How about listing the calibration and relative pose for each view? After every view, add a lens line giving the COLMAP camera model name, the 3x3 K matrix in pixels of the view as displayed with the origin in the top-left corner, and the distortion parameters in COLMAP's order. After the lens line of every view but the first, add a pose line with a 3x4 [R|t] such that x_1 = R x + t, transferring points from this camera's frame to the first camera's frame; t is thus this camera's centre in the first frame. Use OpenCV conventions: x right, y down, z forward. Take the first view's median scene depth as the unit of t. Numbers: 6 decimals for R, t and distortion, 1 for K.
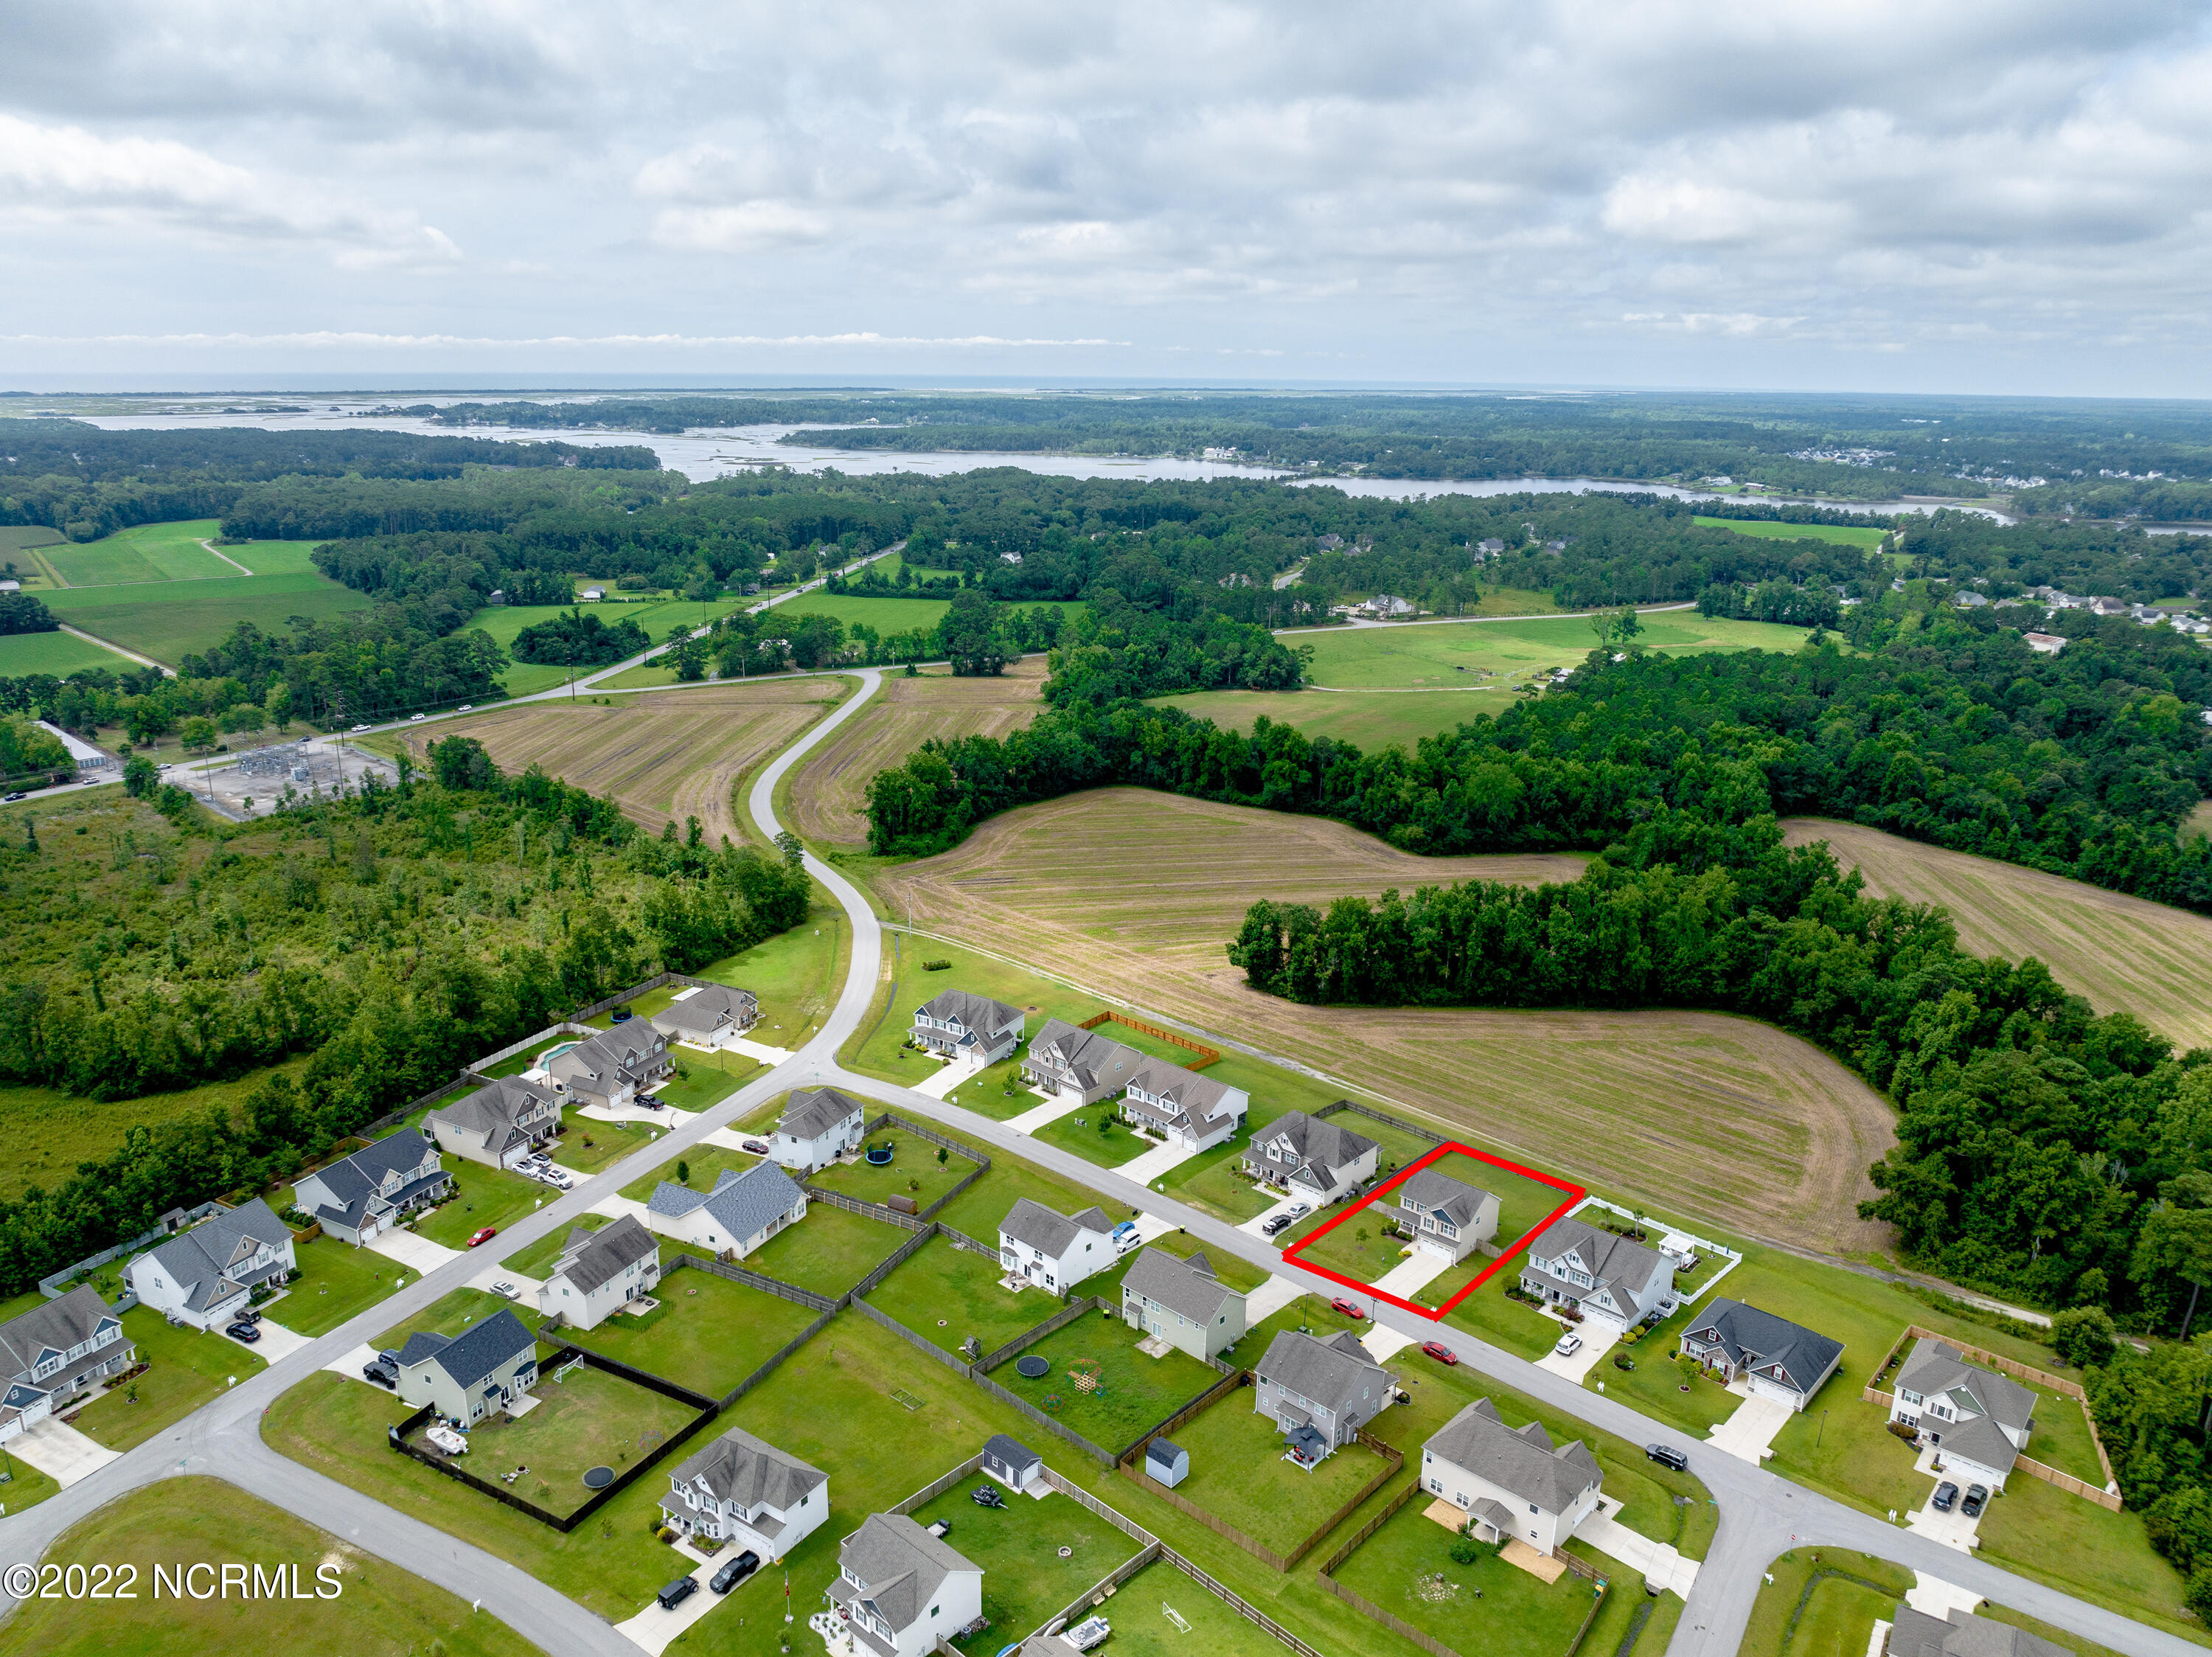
lens RADIAL K [[1521.9, 0, 1106.7], [0, 1521.9, 831.4], [0, 0, 1]] dist [-0.041197, 0.010782]
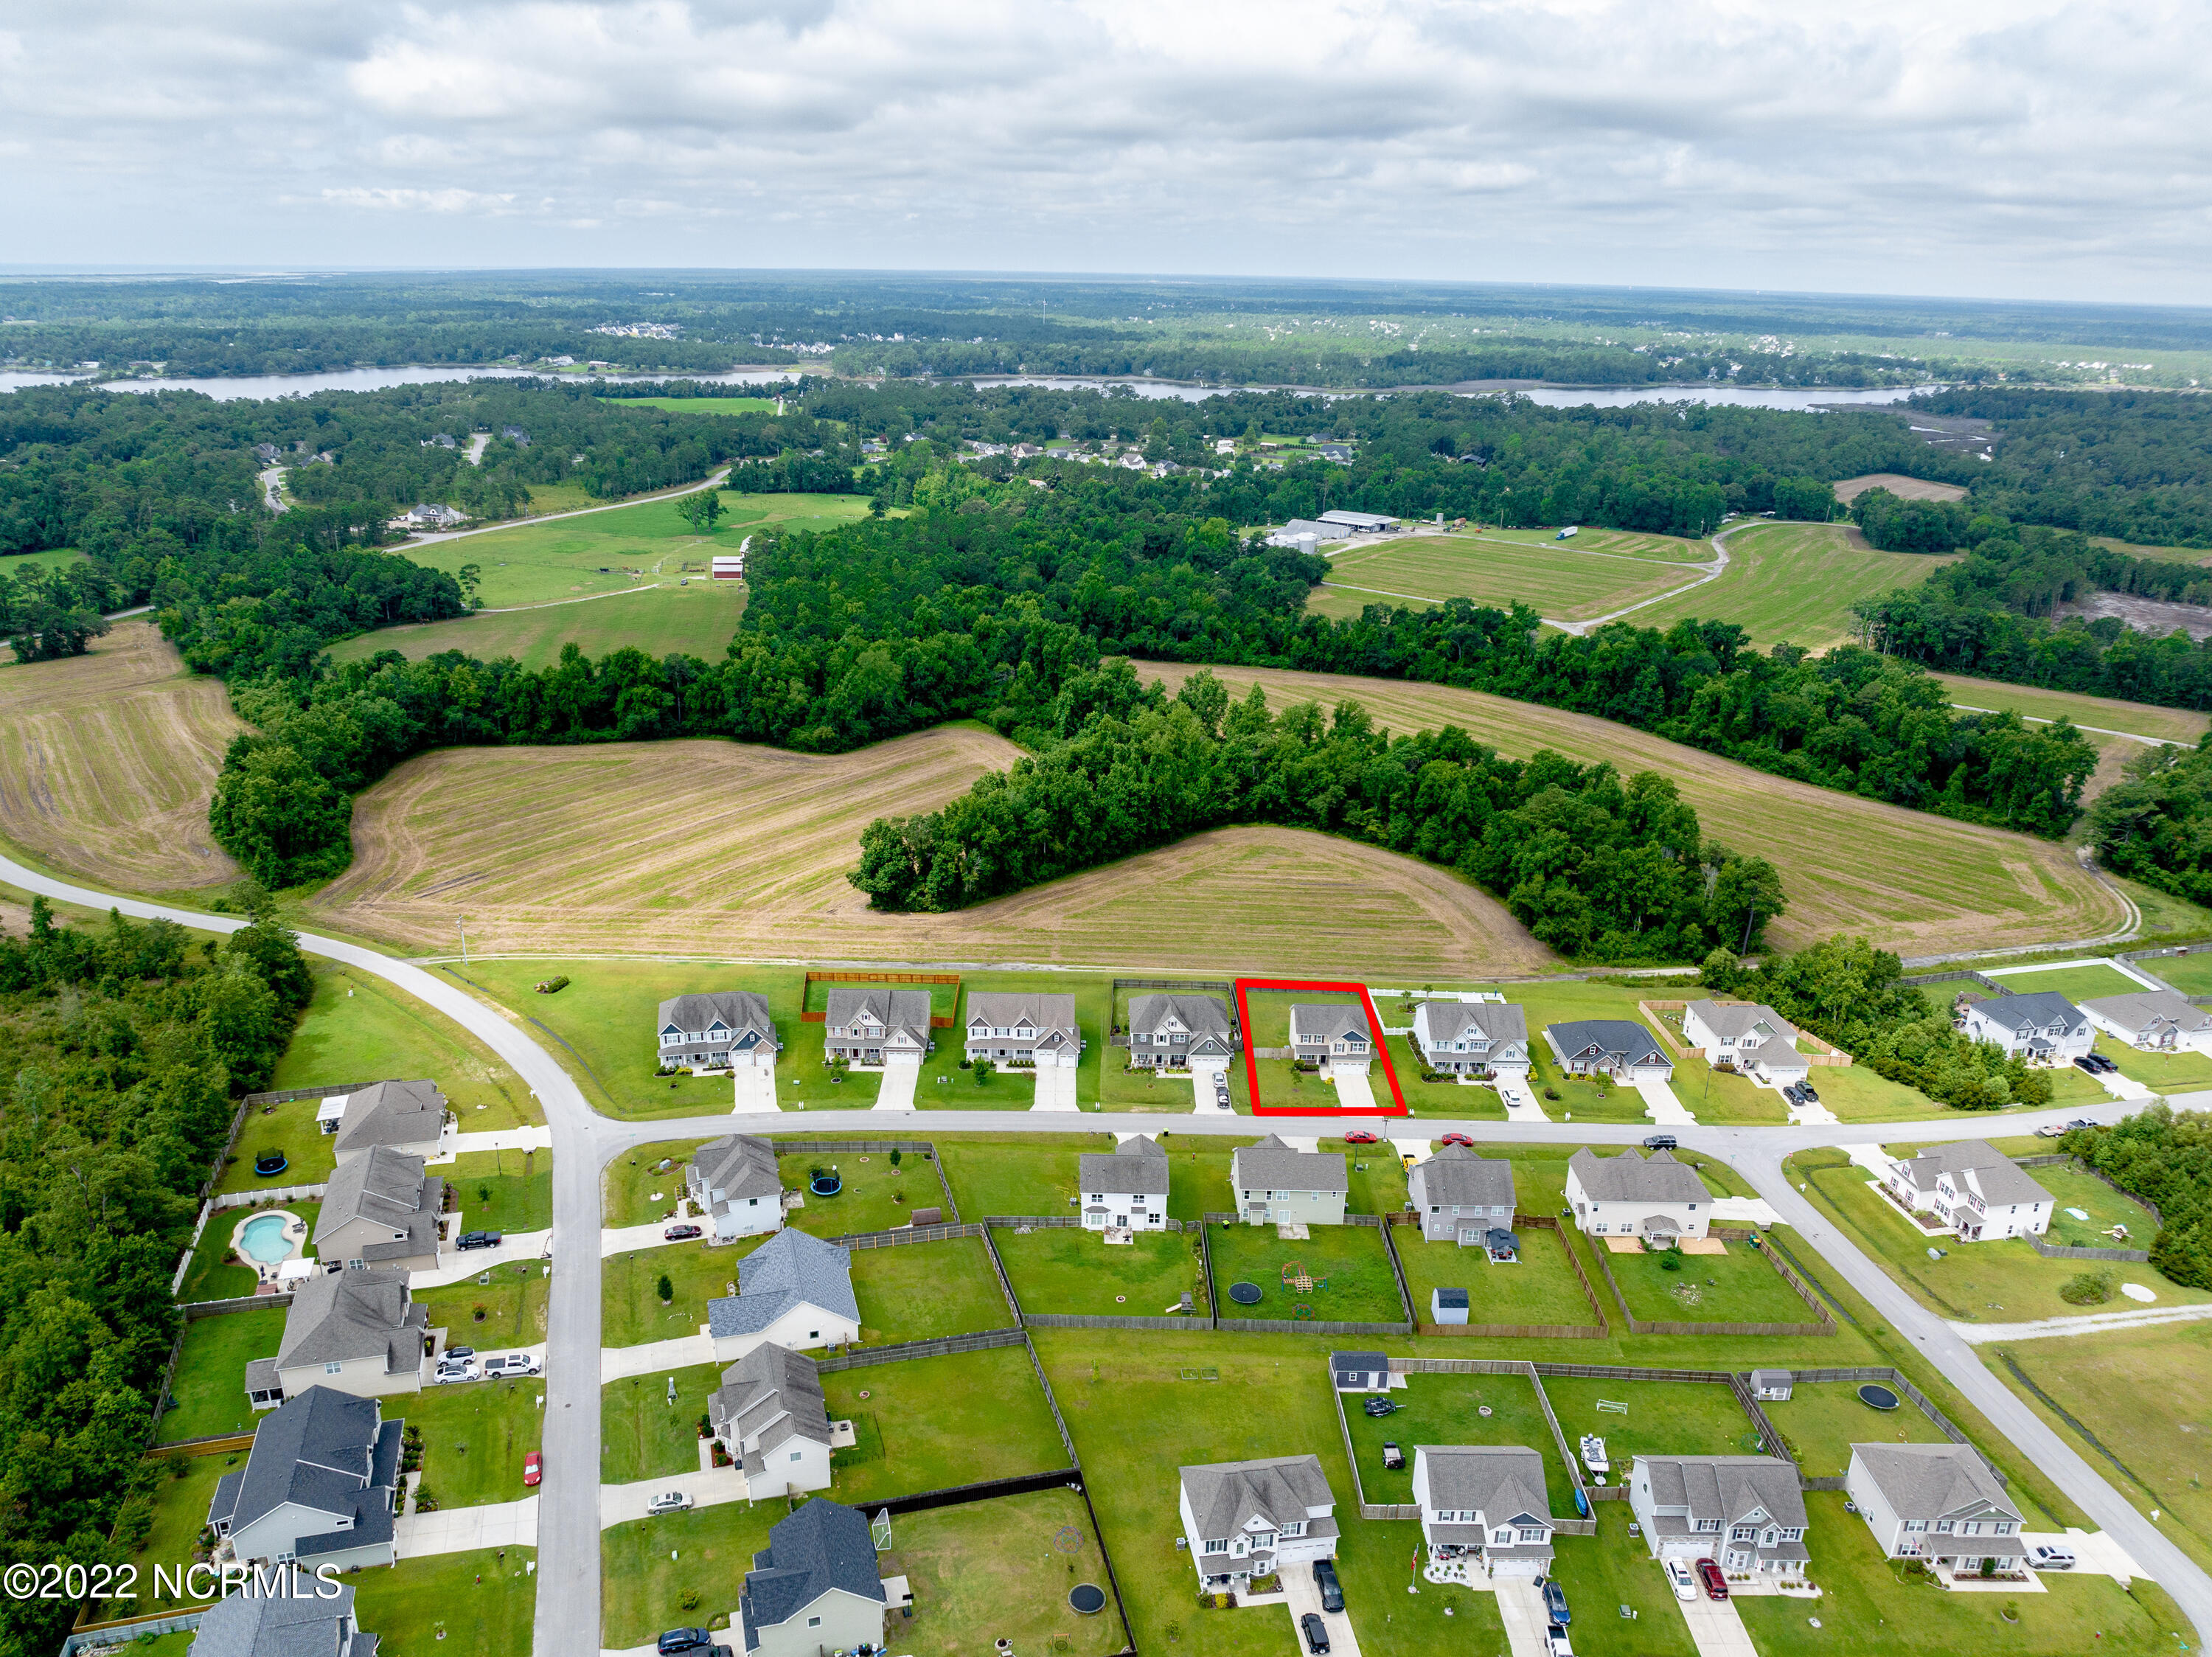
lens RADIAL K [[1521.9, 0, 1044.9], [0, 1521.9, 812.8], [0, 0, 1]] dist [-0.041197, 0.010782]
pose [[0.758408, -0.220111, 0.613489, -0.512299], [0.181838, 0.975333, 0.125143, -0.076662], [-0.625901, 0.016646, 0.779725, 0.223341]]
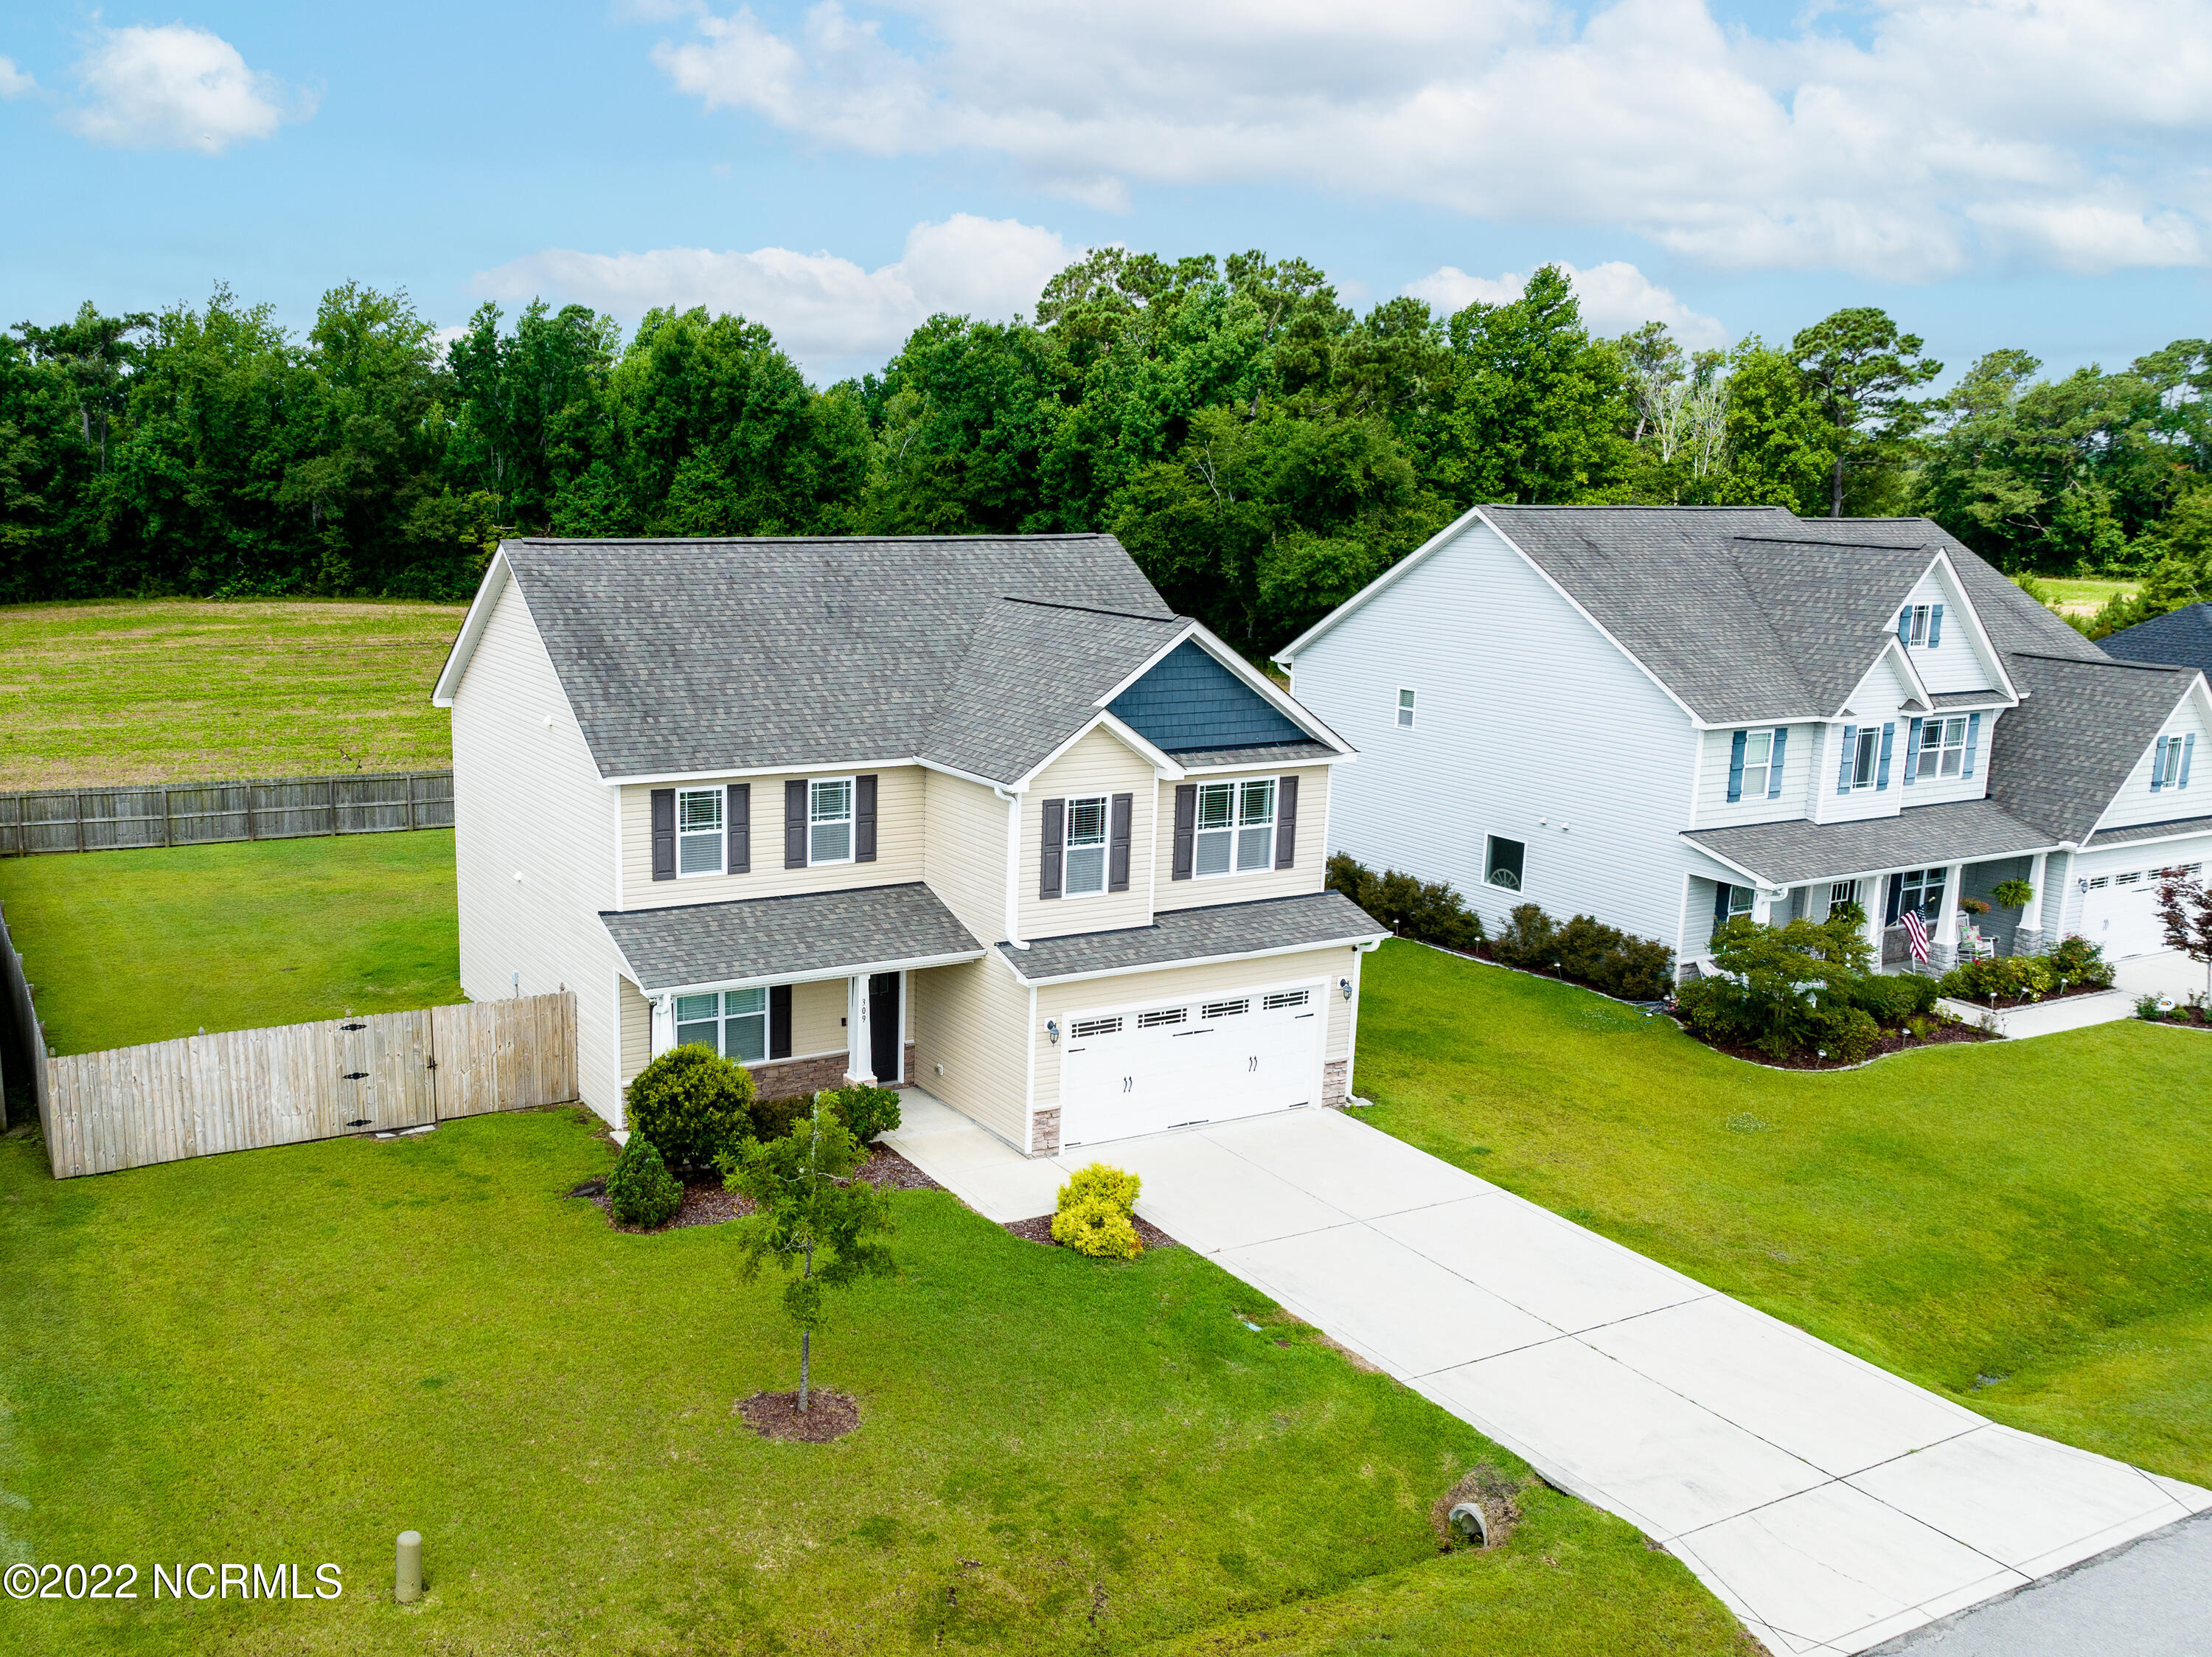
lens RADIAL K [[1923.4, 0, 855.1], [0, 1923.4, 858.0], [0, 0, 1]] dist [-0.056402, 0.054376]
pose [[0.353016, -0.212253, 0.911223, 0.075207], [0.245136, 0.960888, 0.128853, 0.203795], [-0.902933, 0.177887, 0.391240, 0.823284]]
